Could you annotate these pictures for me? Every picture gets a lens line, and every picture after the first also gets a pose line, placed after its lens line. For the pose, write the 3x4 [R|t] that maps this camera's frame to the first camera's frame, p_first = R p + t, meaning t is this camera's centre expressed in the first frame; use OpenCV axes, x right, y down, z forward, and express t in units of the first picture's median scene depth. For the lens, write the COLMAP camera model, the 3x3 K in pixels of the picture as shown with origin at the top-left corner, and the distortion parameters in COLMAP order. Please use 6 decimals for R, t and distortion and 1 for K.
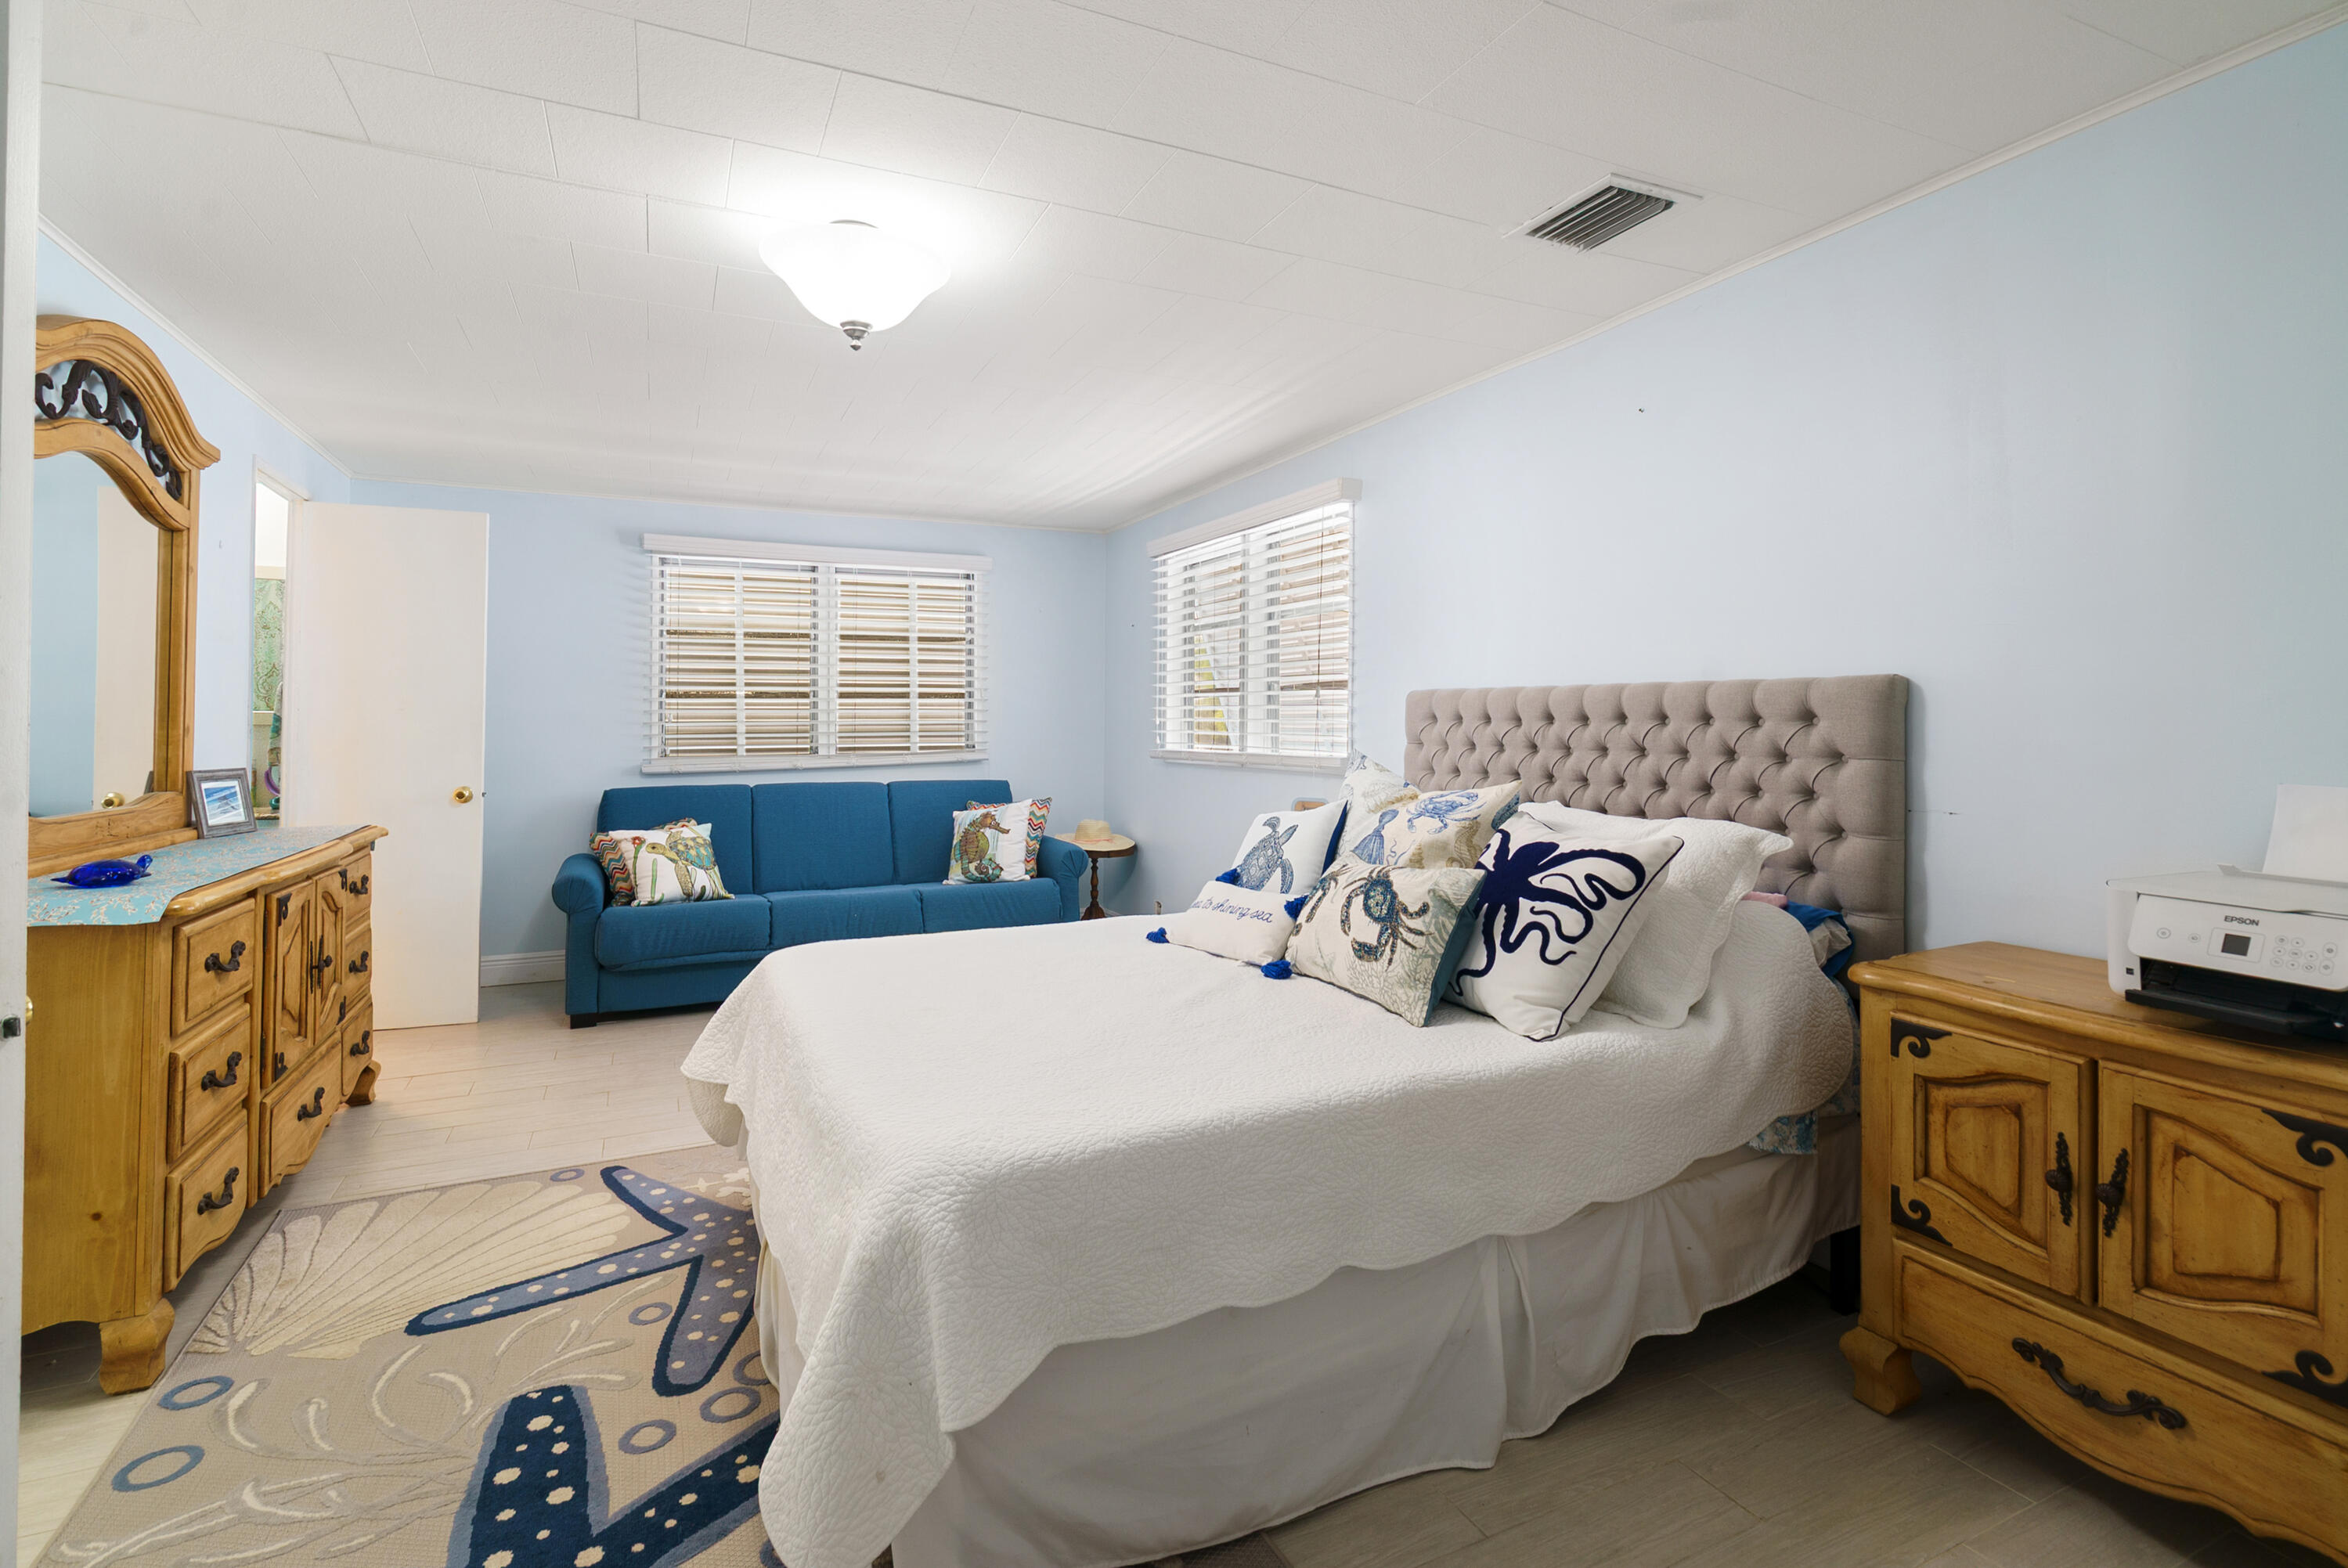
lens RADIAL K [[1071.0, 0, 1162.9], [0, 1071.0, 713.0], [0, 0, 1]] dist [-0.007508, 0.004588]
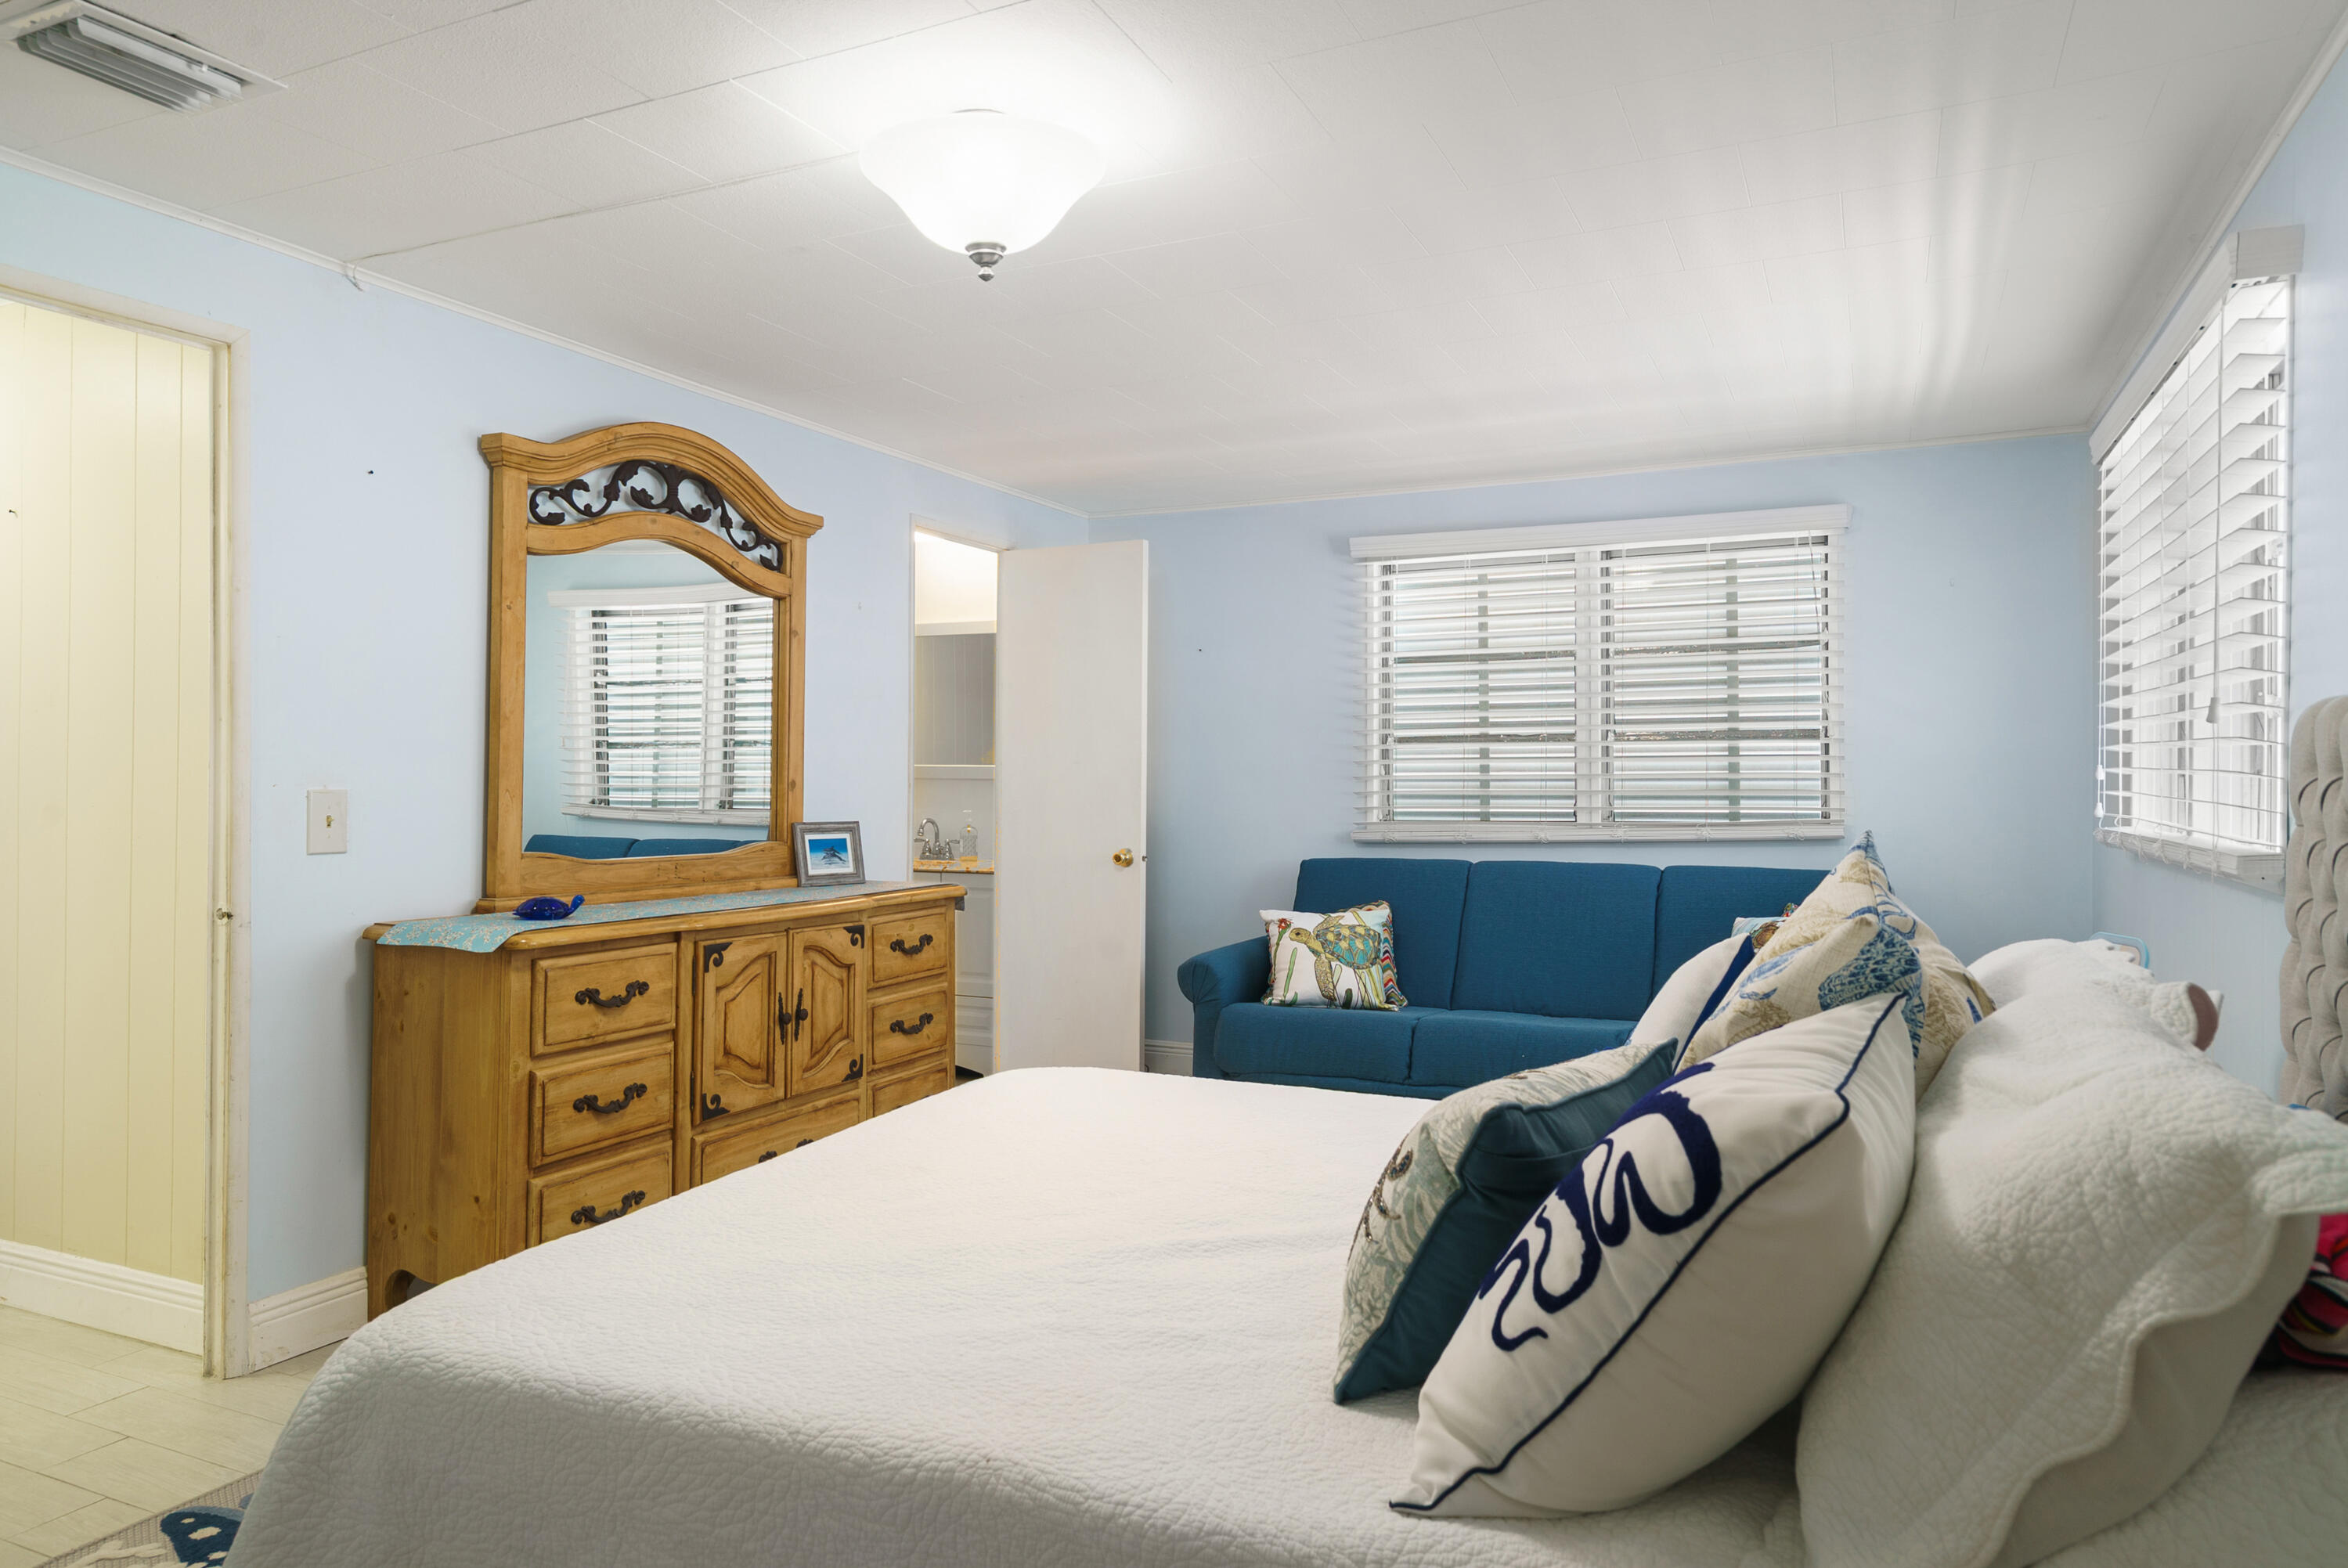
lens RADIAL K [[1477.8, 0, 1175.1], [0, 1477.8, 777.9], [0, 0, 1]] dist [0.010459, 0.001493]
pose [[0.650867, -0.000047, -0.759191, 0.318489], [0.007704, 0.999949, 0.006543, 0.001904], [0.759152, -0.010108, 0.650835, 0.228860]]
